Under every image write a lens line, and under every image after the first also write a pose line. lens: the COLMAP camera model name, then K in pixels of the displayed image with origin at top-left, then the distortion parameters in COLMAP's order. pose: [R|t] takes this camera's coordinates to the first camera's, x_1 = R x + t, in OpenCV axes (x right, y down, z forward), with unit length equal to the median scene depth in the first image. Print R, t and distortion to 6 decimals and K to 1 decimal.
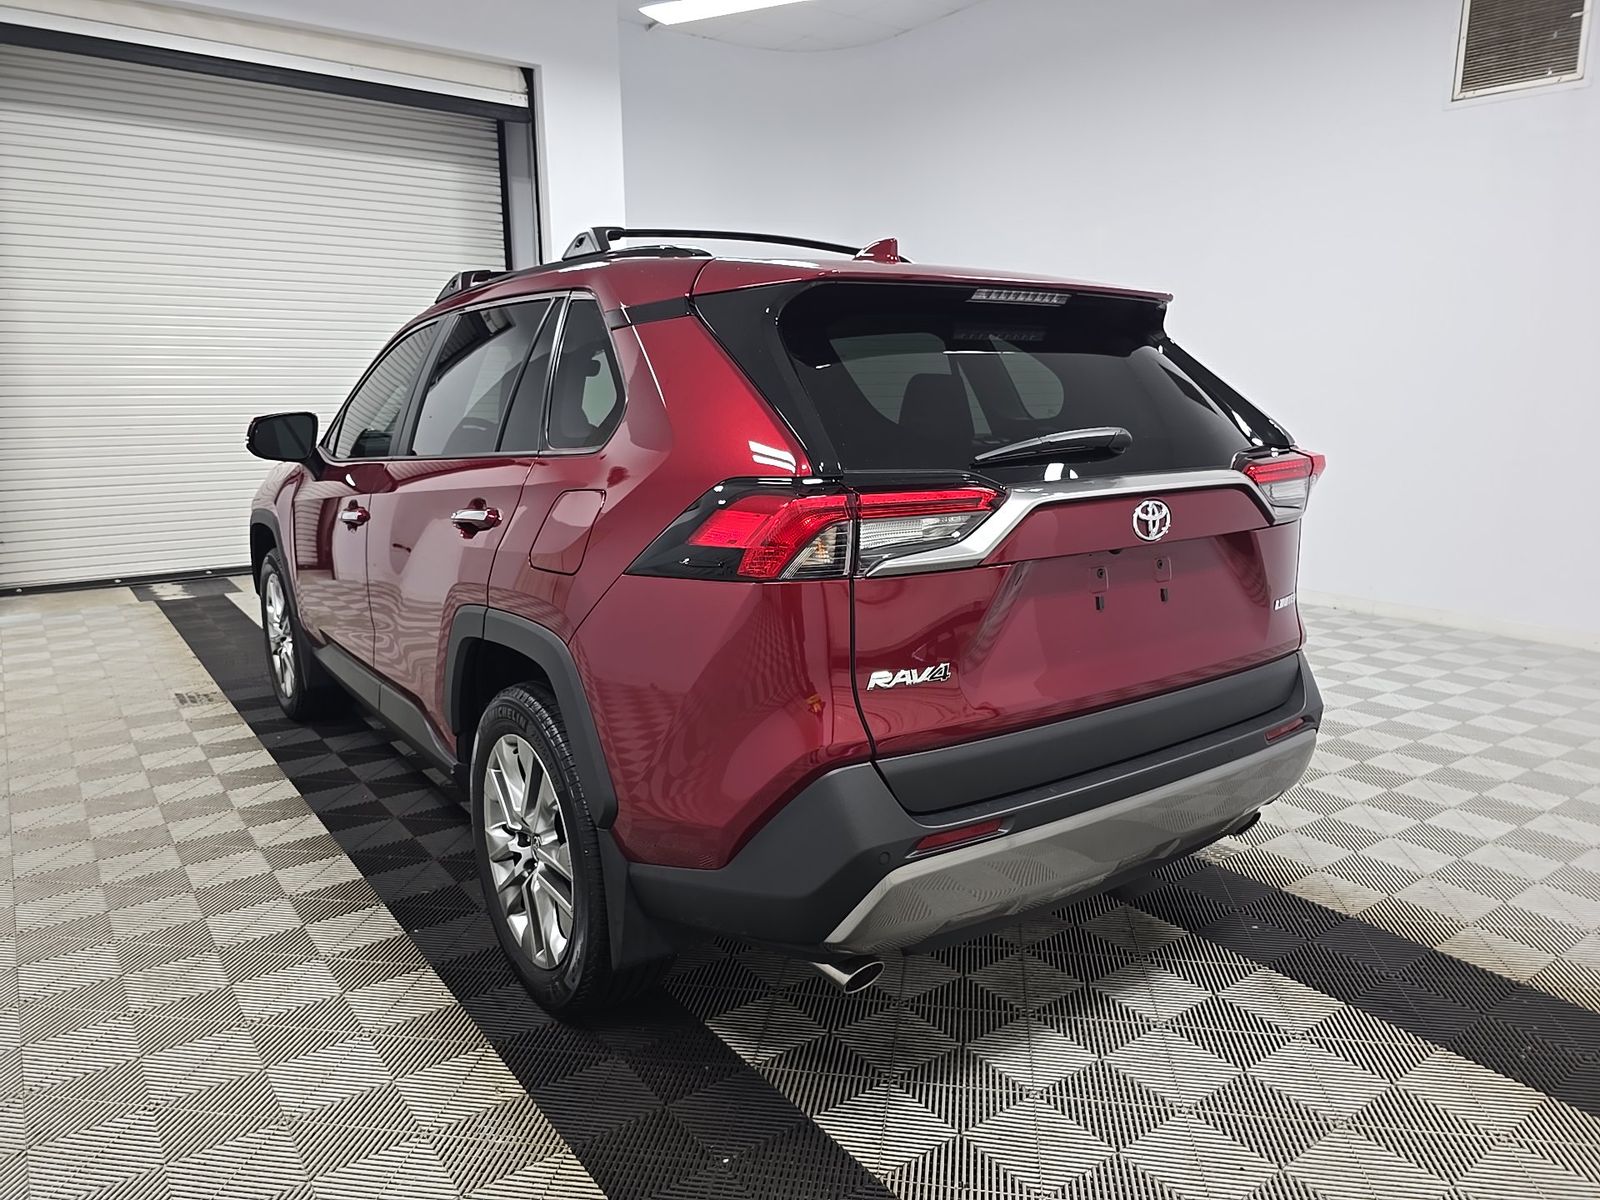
lens RADIAL K [[1079.8, 0, 787.8], [0, 1079.8, 592.2], [0, 0, 1]] dist [0.037685, -0.030536]
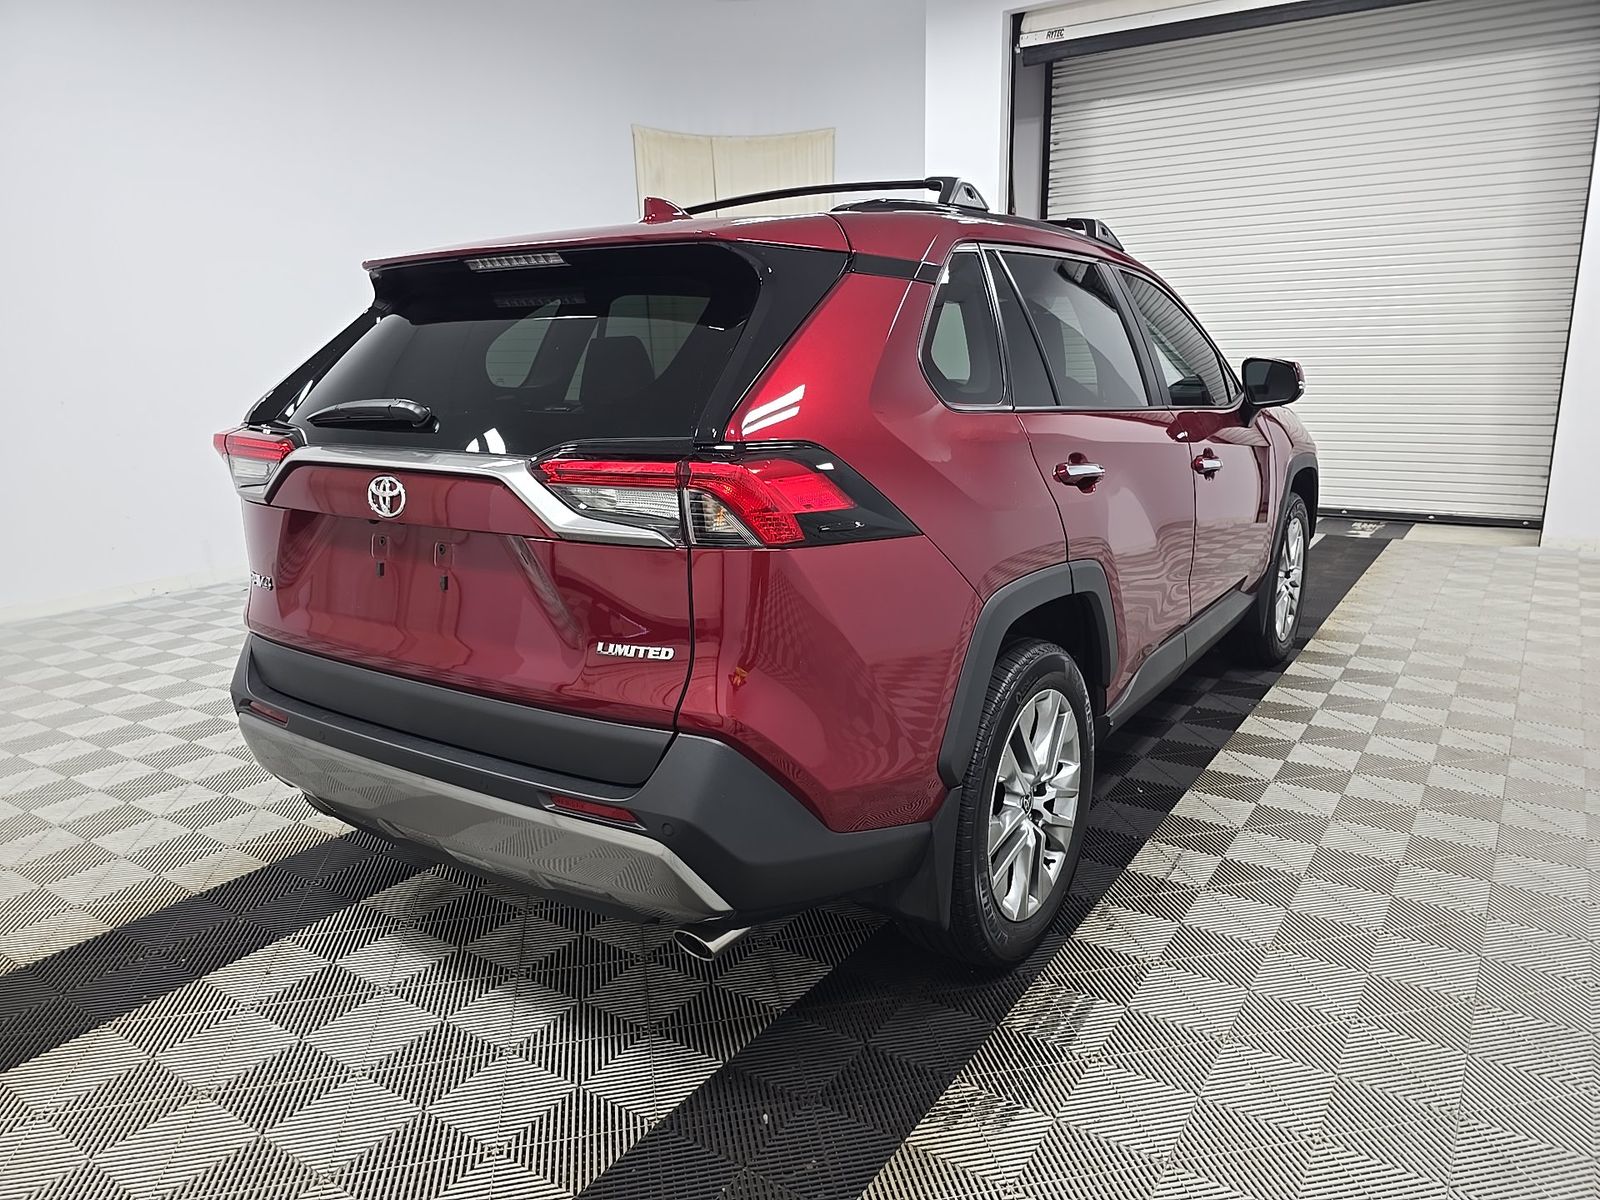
lens RADIAL K [[1079.8, 0, 808.3], [0, 1079.8, 604.2], [0, 0, 1]] dist [0.037685, -0.030536]
pose [[0.355989, 0.218837, -0.908506, 1.382172], [-0.161199, 0.972001, 0.170967, -0.200802], [0.920482, 0.085588, 0.381298, 0.986407]]
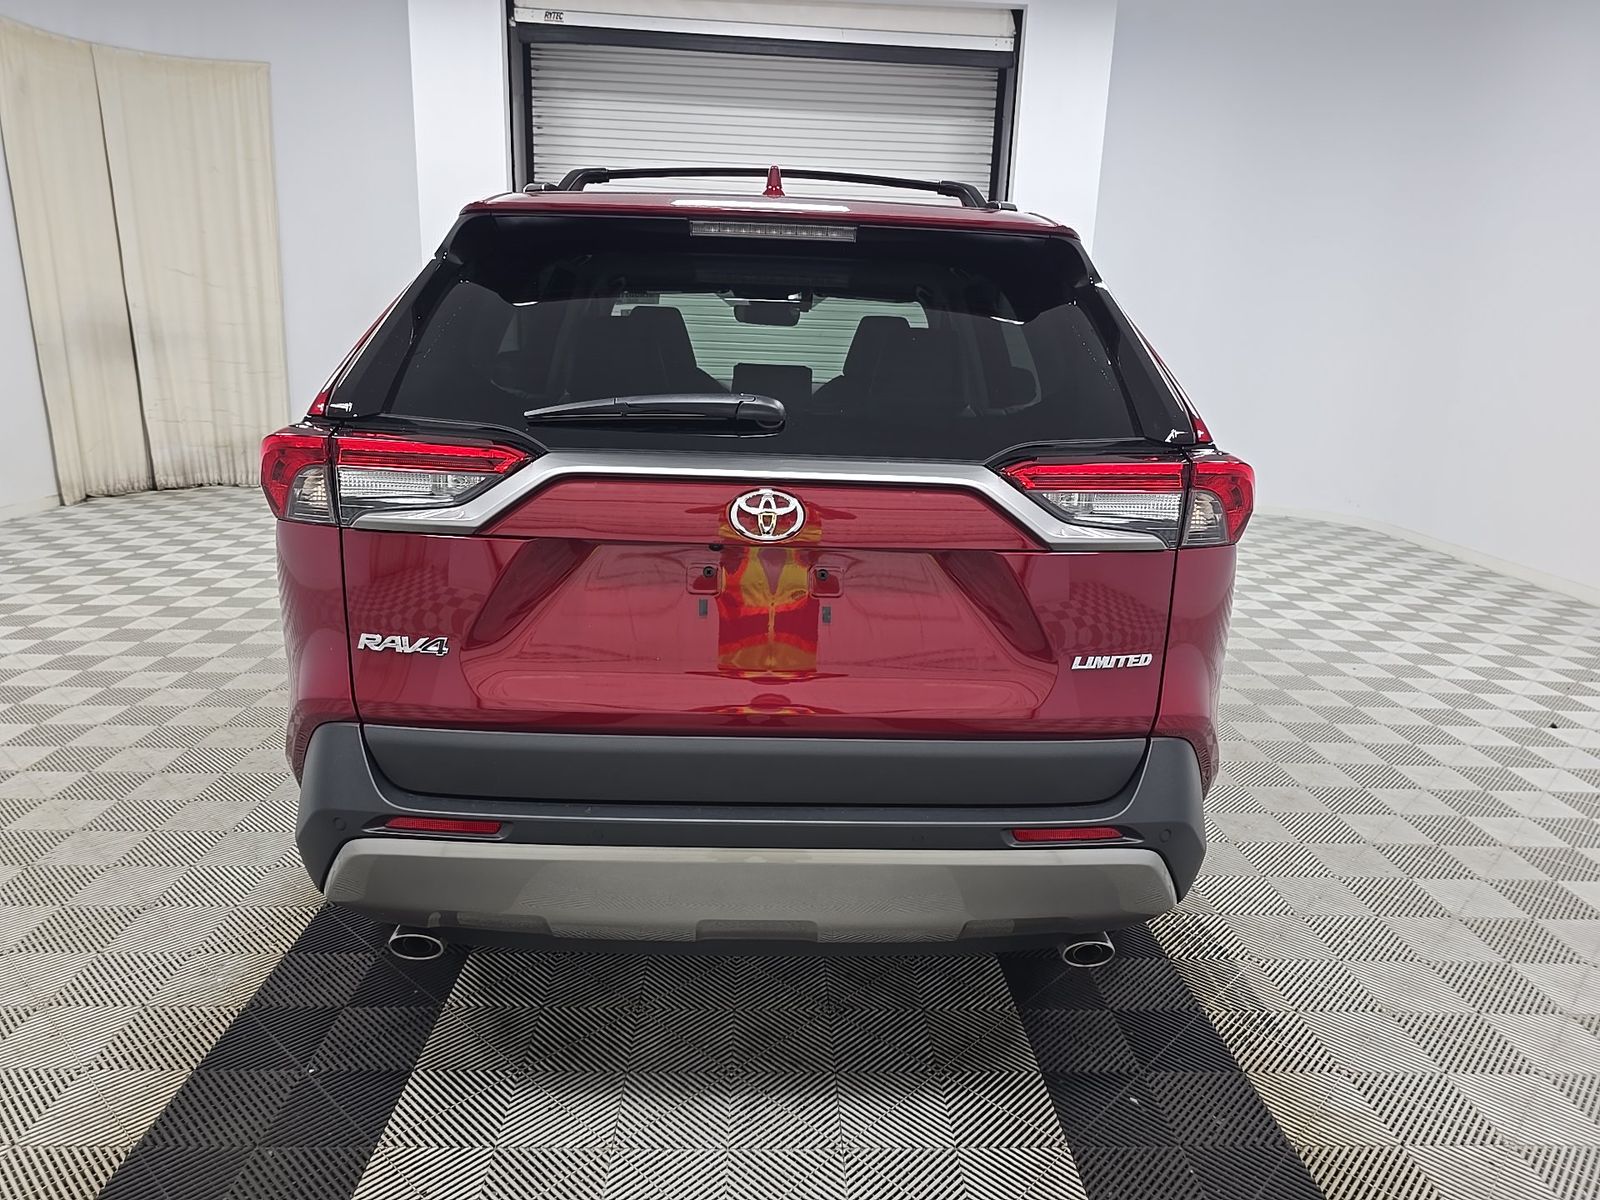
lens RADIAL K [[1079.8, 0, 790.2], [0, 1079.8, 607.0], [0, 0, 1]] dist [0.037685, -0.030536]
pose [[0.838443, 0.166315, -0.518992, 0.767749], [-0.142513, 0.986071, 0.085762, -0.070504], [0.526026, 0.002057, 0.850466, 0.343902]]
